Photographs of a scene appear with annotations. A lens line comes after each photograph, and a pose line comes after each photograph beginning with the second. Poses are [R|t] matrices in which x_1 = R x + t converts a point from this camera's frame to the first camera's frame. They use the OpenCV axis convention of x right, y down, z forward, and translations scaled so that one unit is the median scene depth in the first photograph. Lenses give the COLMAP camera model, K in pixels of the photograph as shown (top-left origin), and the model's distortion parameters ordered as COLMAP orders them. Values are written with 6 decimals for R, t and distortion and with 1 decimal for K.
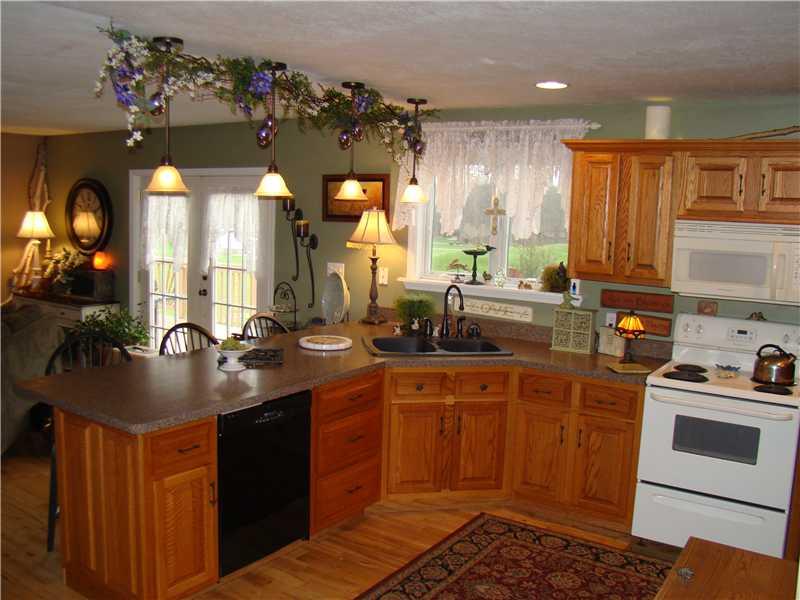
lens RADIAL K [[748.6, 0, 400.0], [0, 748.6, 300.0], [0, 0, 1]] dist [-0.138683, 0.011050]
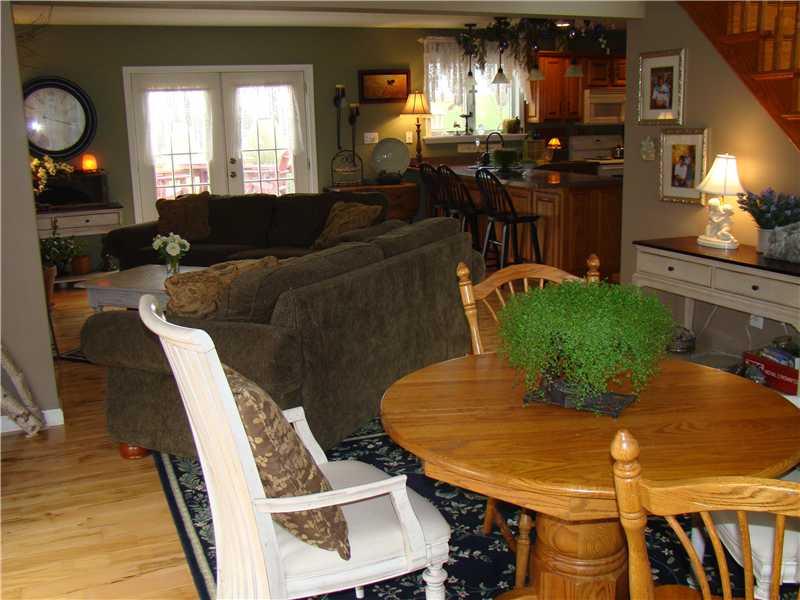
lens RADIAL K [[788.0, 0, 400.0], [0, 788.0, 300.0], [0, 0, 1]] dist [-0.107403, 0.007764]
pose [[0.531620, -0.233348, 0.814205, -1.422820], [0.150883, 0.972015, 0.180059, -0.001077], [-0.833436, 0.027127, 0.551950, 0.151456]]
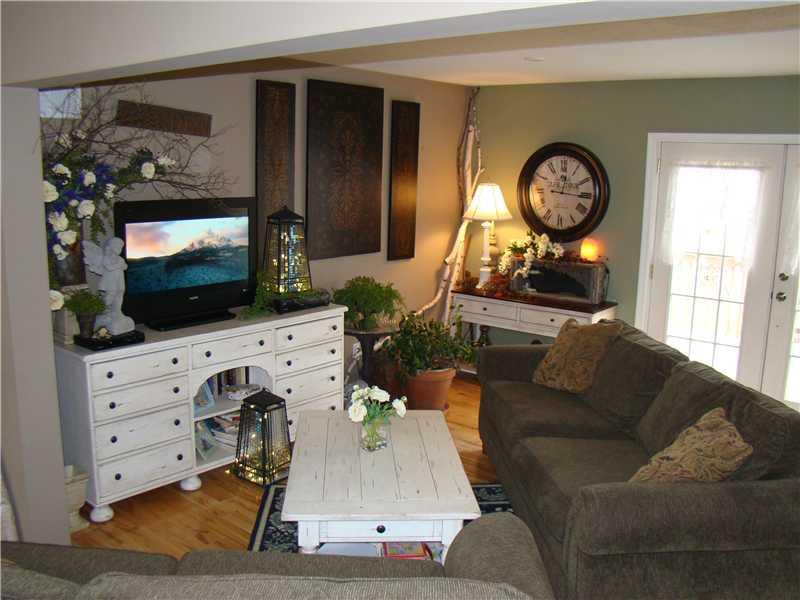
lens RADIAL K [[748.6, 0, 400.0], [0, 748.6, 300.0], [0, 0, 1]] dist [-0.138683, 0.011050]
pose [[0.994154, 0.001102, -0.107962, -0.707464], [0.004641, 0.998588, 0.052922, -0.058762], [0.107868, -0.053113, 0.992745, 0.267600]]
